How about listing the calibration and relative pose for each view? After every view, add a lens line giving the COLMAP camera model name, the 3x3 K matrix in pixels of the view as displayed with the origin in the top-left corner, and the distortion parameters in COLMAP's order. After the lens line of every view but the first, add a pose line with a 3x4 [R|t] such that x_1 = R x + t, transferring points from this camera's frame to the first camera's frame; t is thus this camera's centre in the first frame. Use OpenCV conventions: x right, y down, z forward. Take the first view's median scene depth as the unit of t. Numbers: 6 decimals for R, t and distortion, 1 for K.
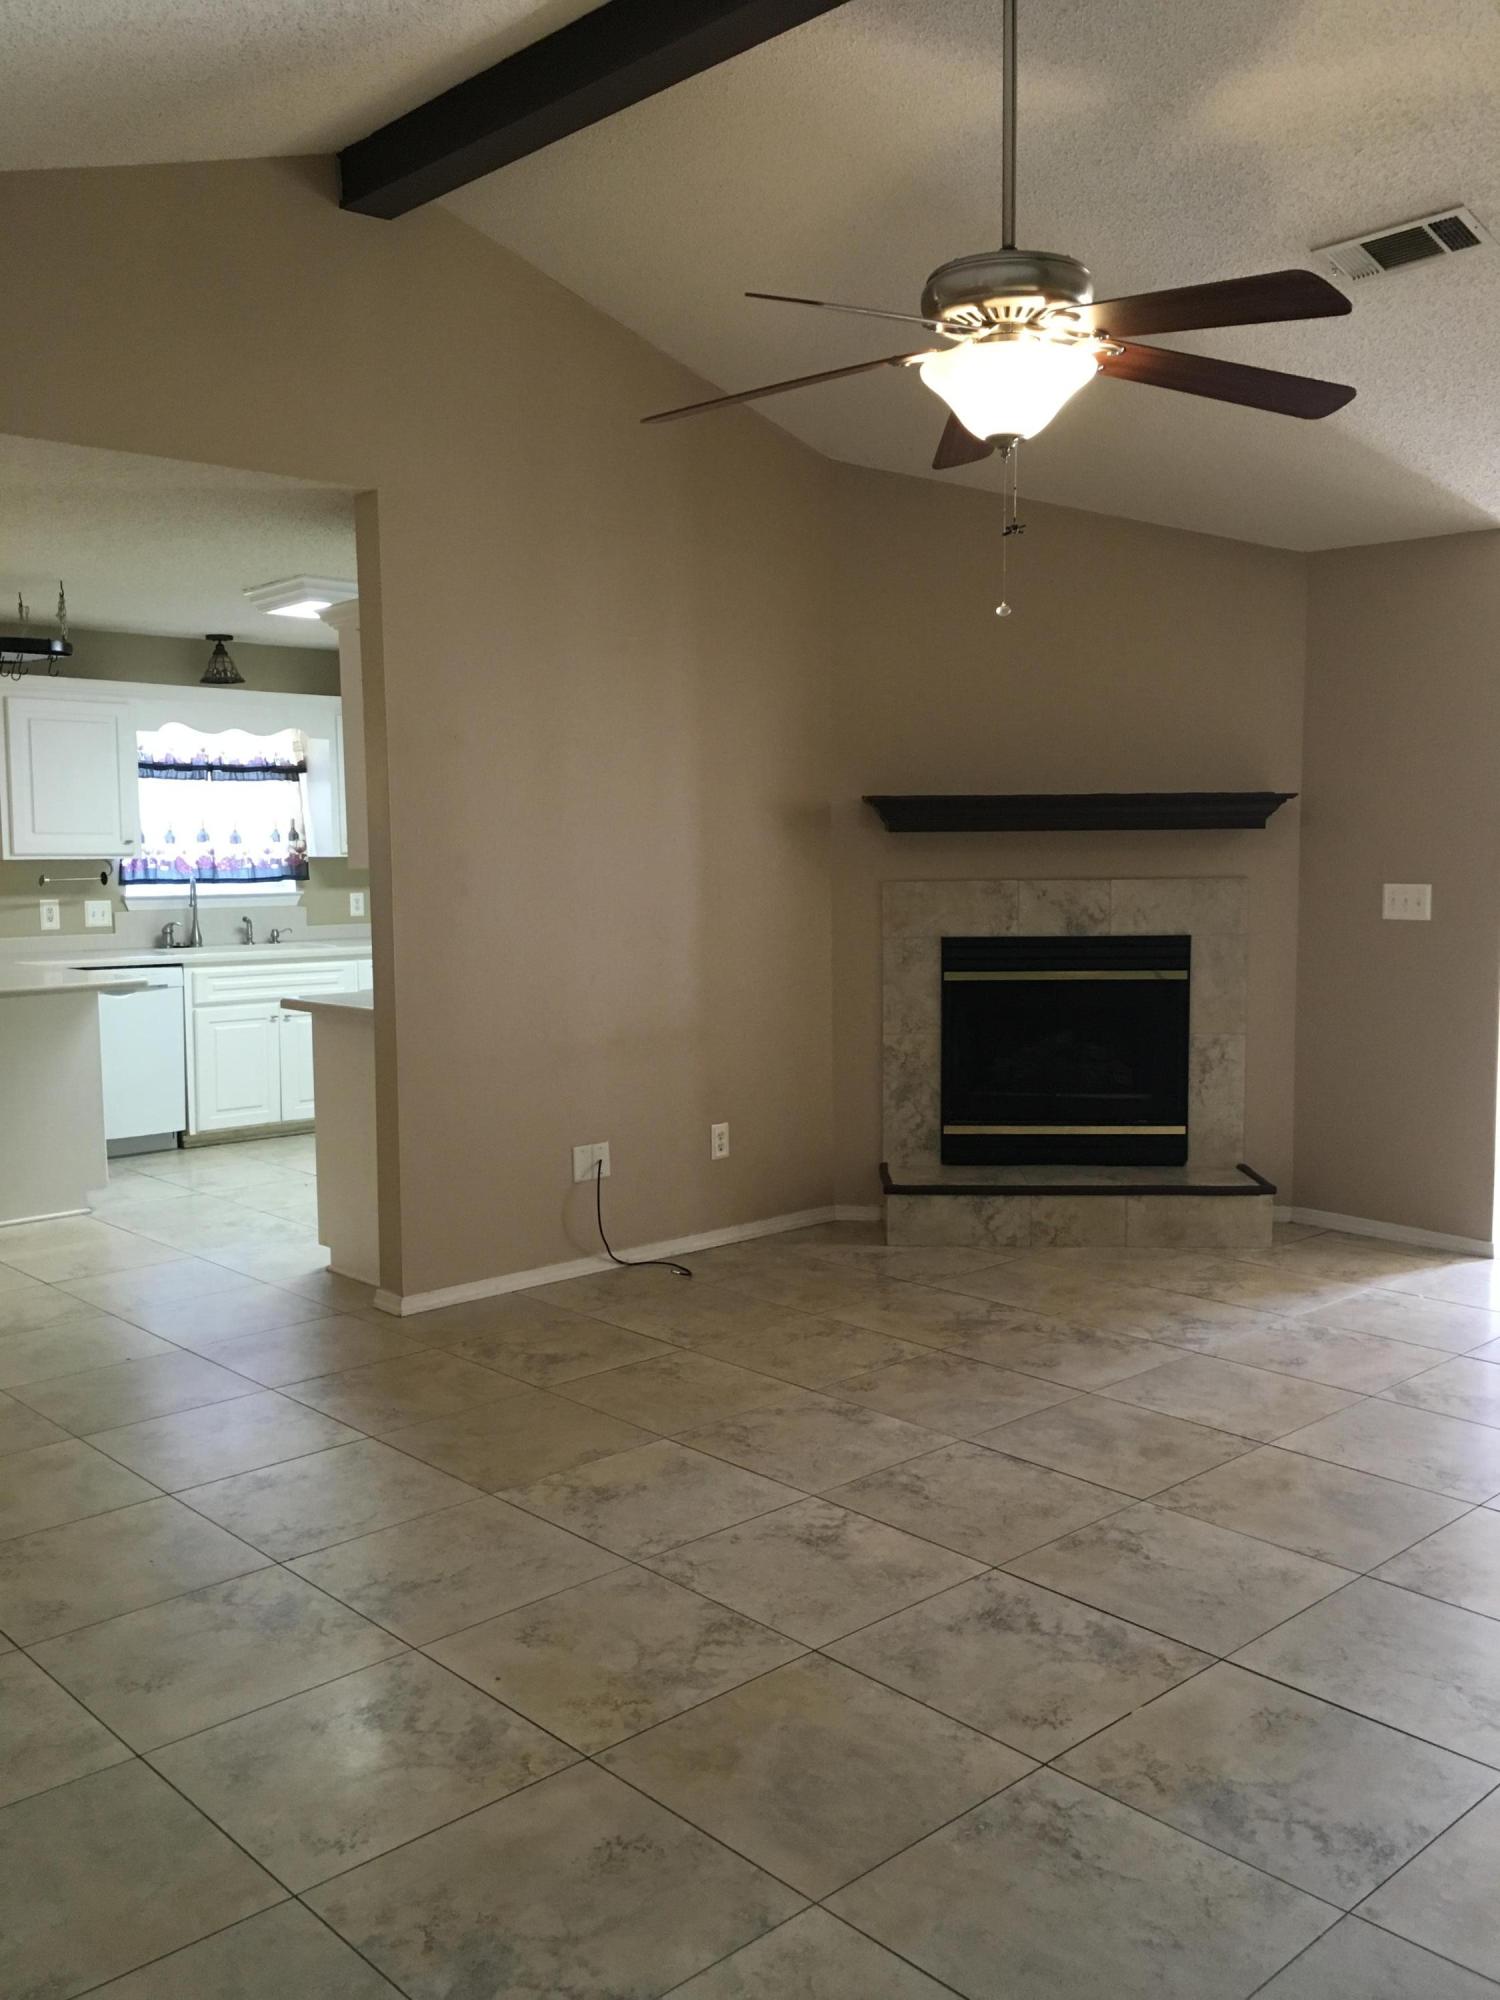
lens RADIAL K [[1708.8, 0, 777.4], [0, 1708.8, 1002.7], [0, 0, 1]] dist [0.079239, -0.120255]
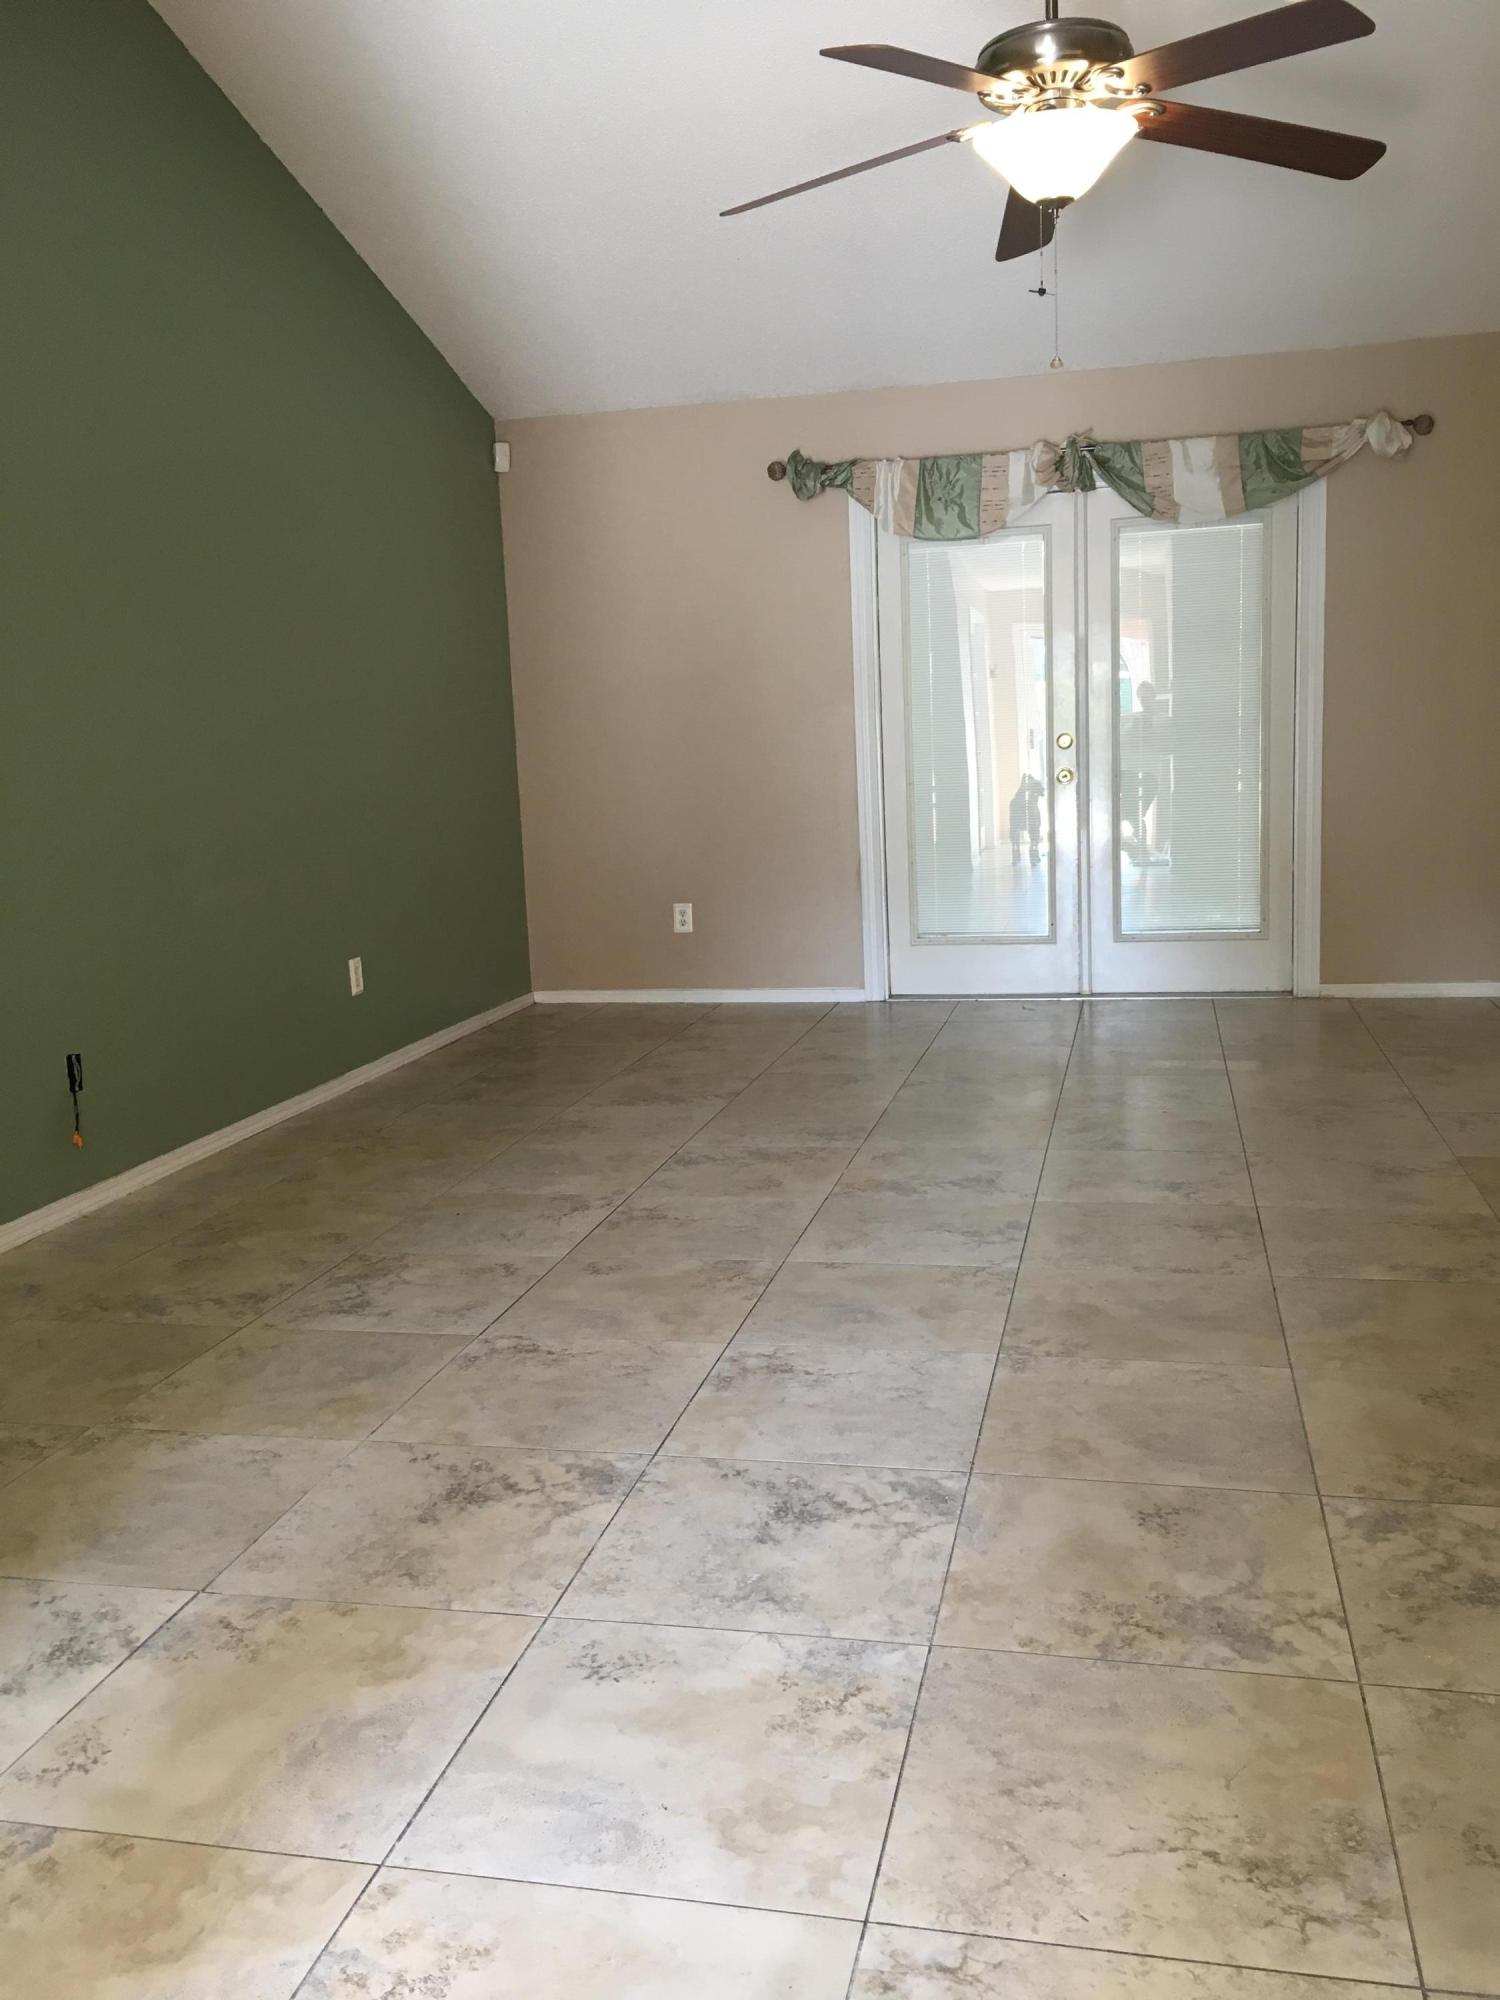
lens RADIAL K [[1708.8, 0, 748.6], [0, 1708.8, 1000.2], [0, 0, 1]] dist [0.079239, -0.120255]
pose [[-0.835029, 0.123269, -0.536220, 0.915705], [-0.010327, 0.970897, 0.239275, -0.097072], [0.550109, 0.205339, -0.809454, 1.815717]]
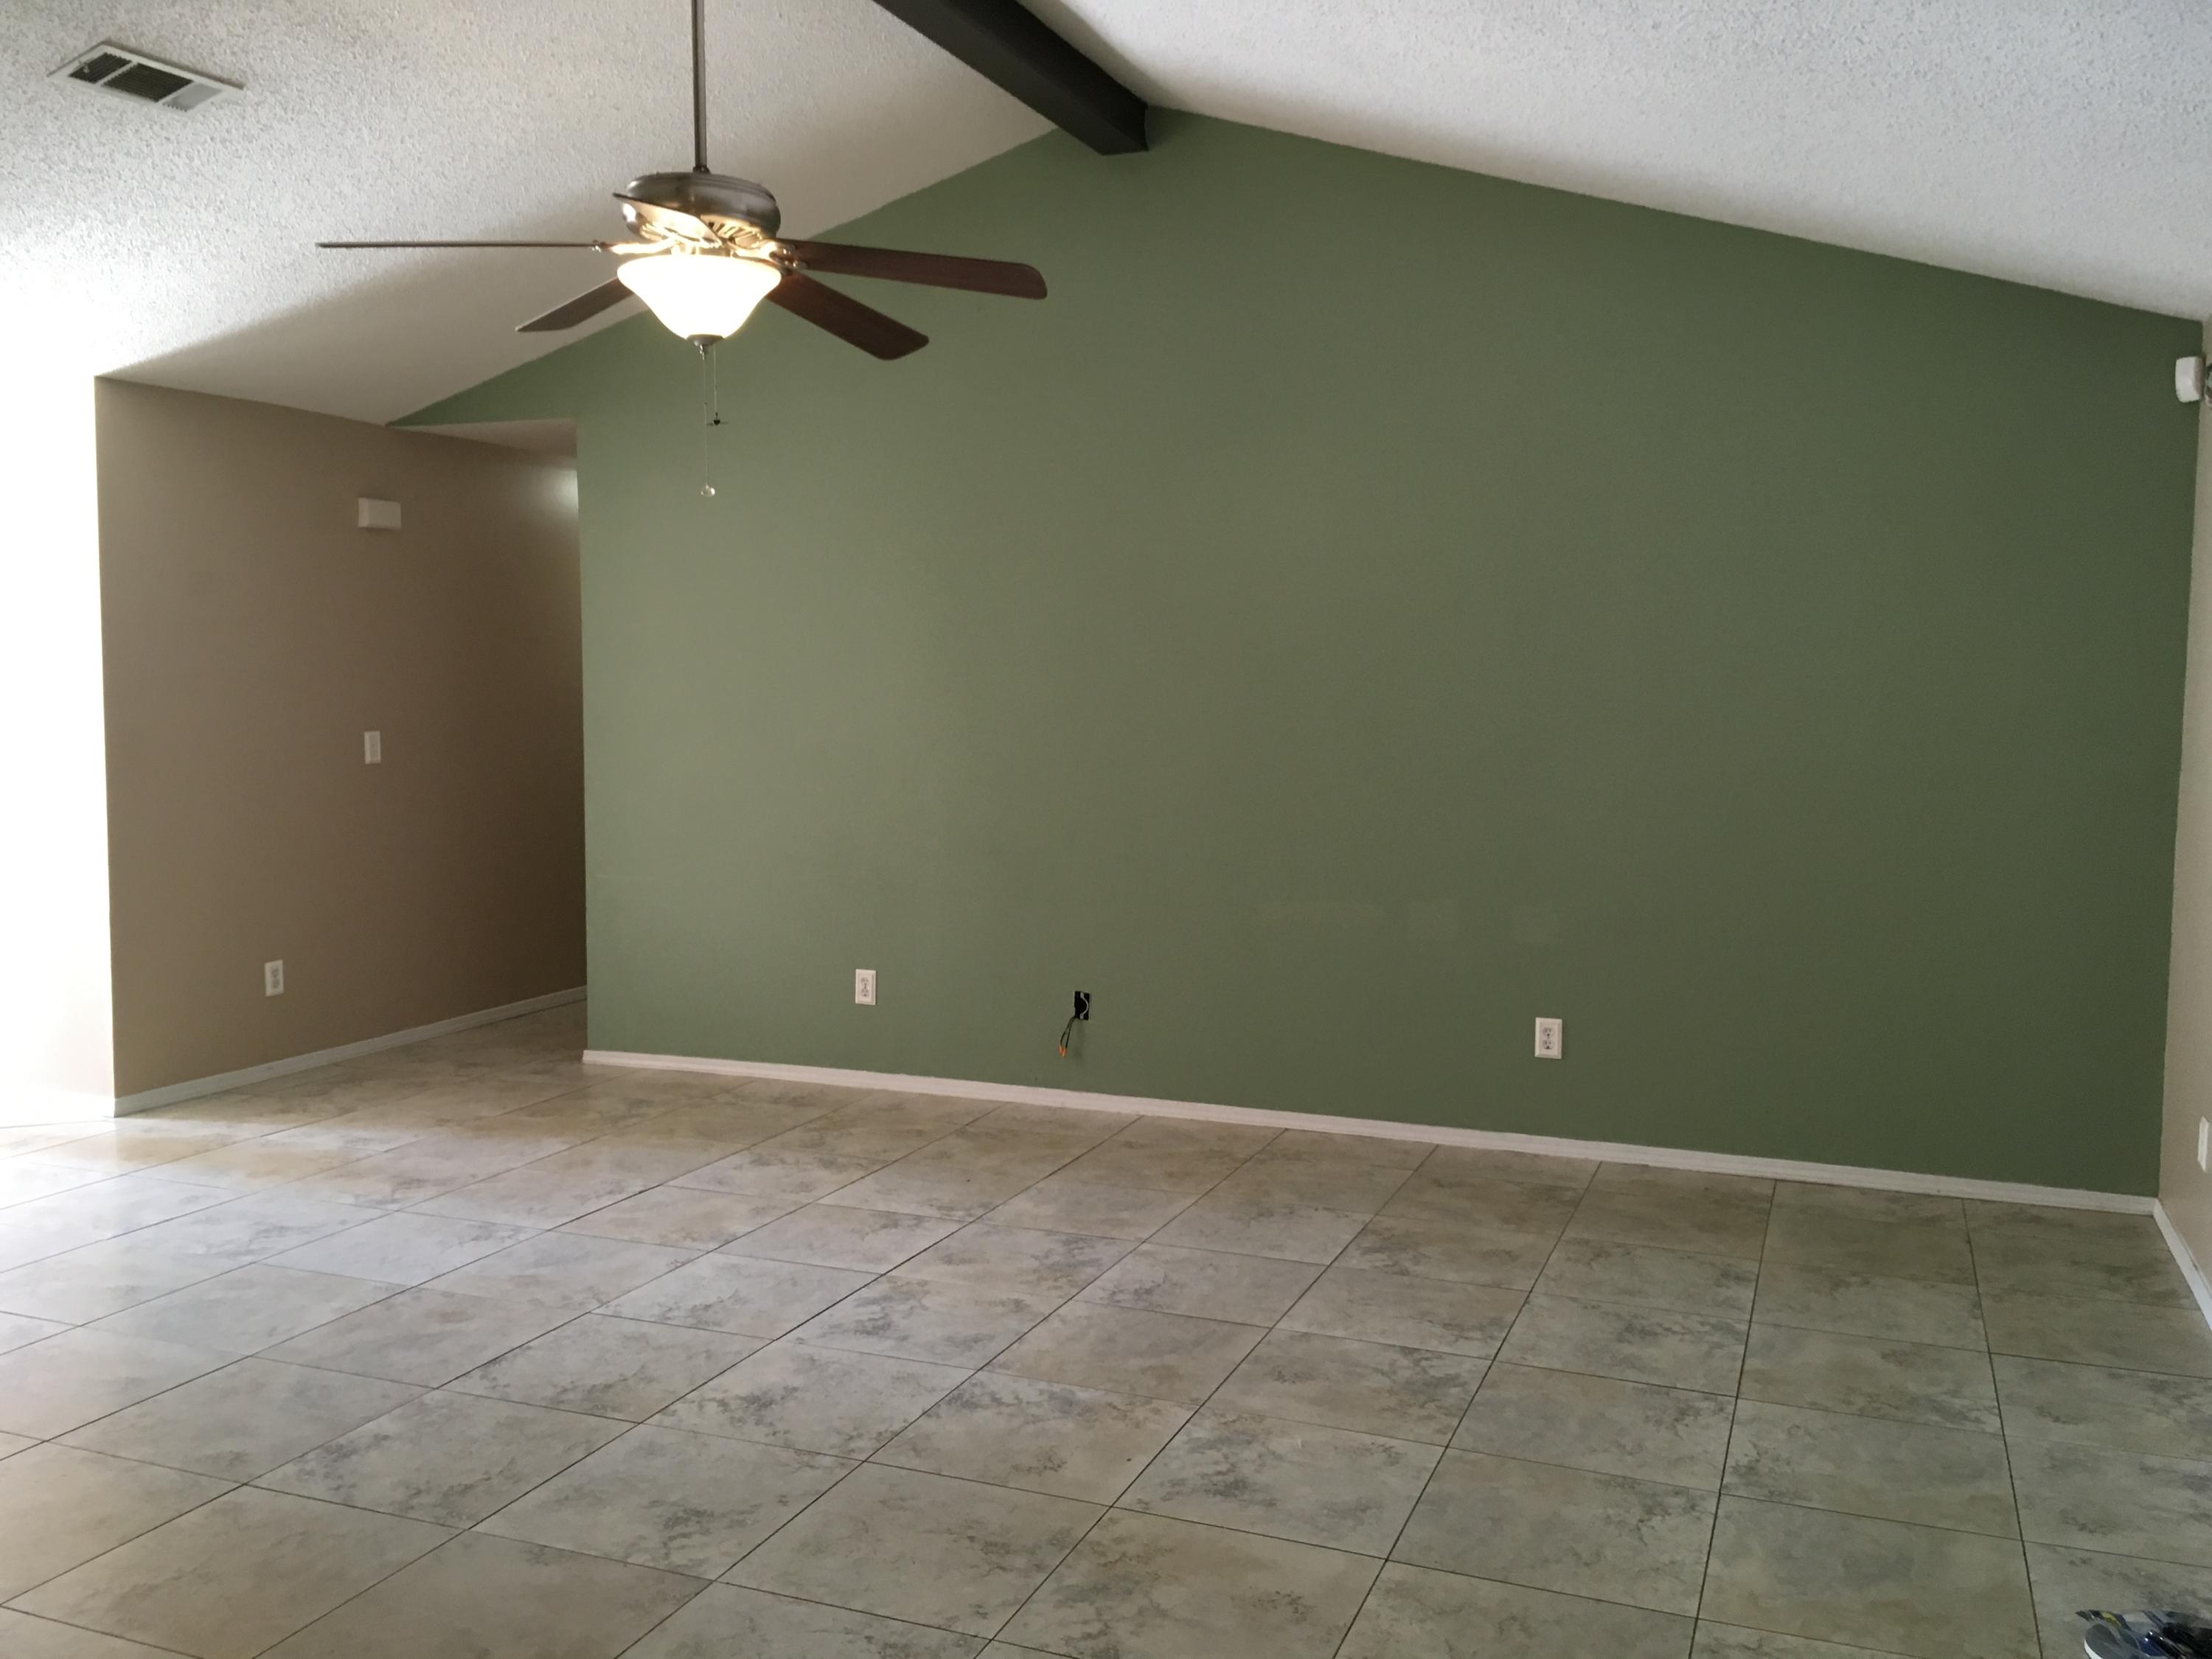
lens RADIAL K [[1889.9, 0, 1103.0], [0, 1889.9, 824.7], [0, 0, 1]] dist [0.079239, -0.120255]
pose [[-0.418539, -0.069735, 0.905518, -1.057478], [0.083556, 0.989862, 0.114851, -0.130862], [-0.904347, 0.123731, -0.408469, 1.256847]]
